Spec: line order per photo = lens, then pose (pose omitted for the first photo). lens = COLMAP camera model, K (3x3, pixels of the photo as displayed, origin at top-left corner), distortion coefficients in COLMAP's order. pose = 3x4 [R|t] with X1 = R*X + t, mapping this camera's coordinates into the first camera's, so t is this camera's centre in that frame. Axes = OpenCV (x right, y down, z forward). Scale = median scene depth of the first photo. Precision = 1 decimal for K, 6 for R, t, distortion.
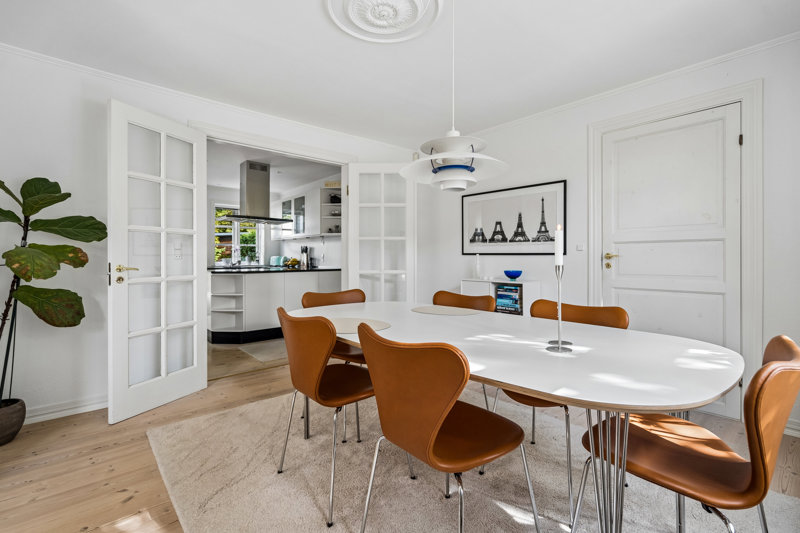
lens RADIAL K [[366.3, 0, 412.4], [0, 366.3, 261.4], [0, 0, 1]] dist [-0.011818, -0.000230]
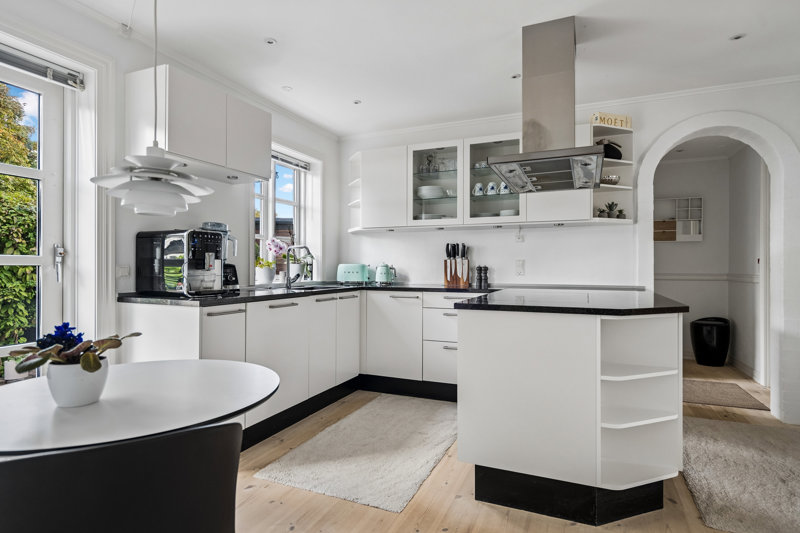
lens RADIAL K [[434.5, 0, 400.0], [0, 434.5, 266.5], [0, 0, 1]] dist [0.001953, 0.000419]
pose [[0.915155, 0.008342, 0.403017, -1.015137], [-0.003642, 0.999916, -0.012427, -0.004900], [-0.403087, 0.009905, 0.915108, 0.825886]]
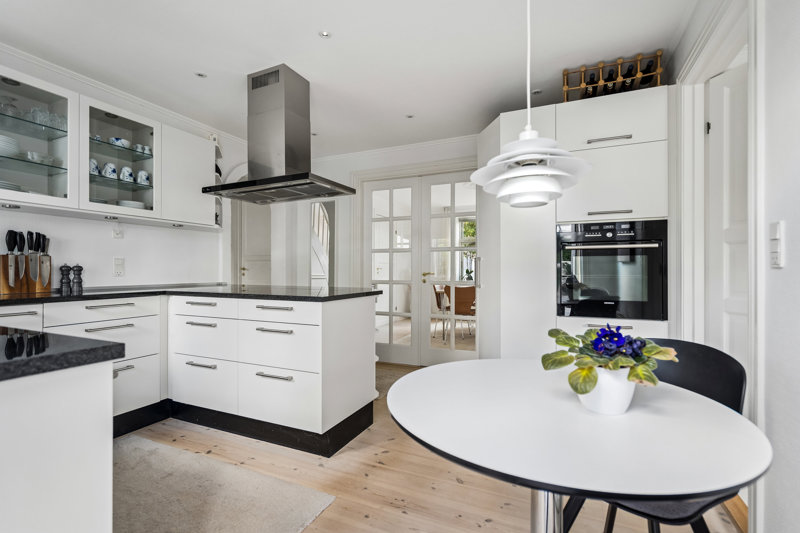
lens RADIAL K [[369.1, 0, 400.0], [0, 369.1, 266.5], [0, 0, 1]] dist [-0.001990, -0.000327]
pose [[-0.389150, 0.010741, 0.921112, -1.253308], [0.010463, 0.999919, -0.007240, -0.005781], [-0.921115, 0.006820, -0.389231, 1.370985]]
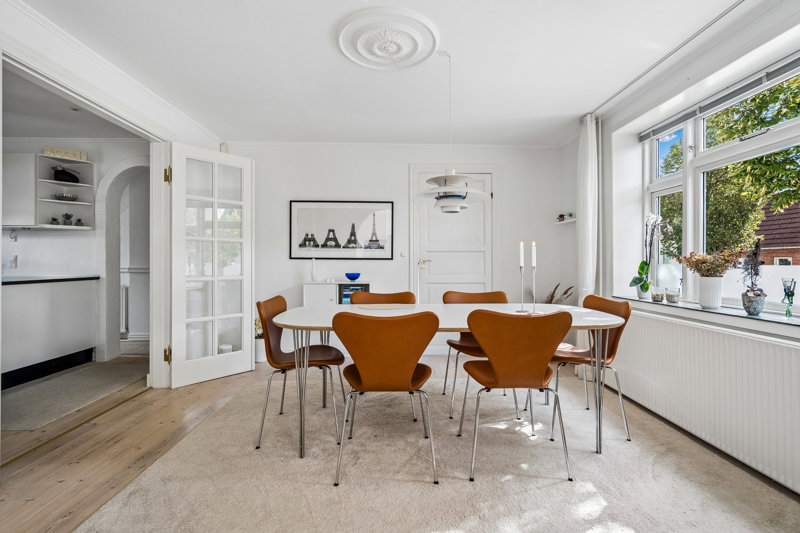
lens RADIAL K [[366.3, 0, 412.4], [0, 366.3, 261.4], [0, 0, 1]] dist [-0.011818, -0.000230]
pose [[0.636527, 0.003716, 0.771245, -0.455724], [0.006511, 0.999927, -0.010191, 0.001190], [-0.771227, 0.011508, 0.636456, 0.108486]]
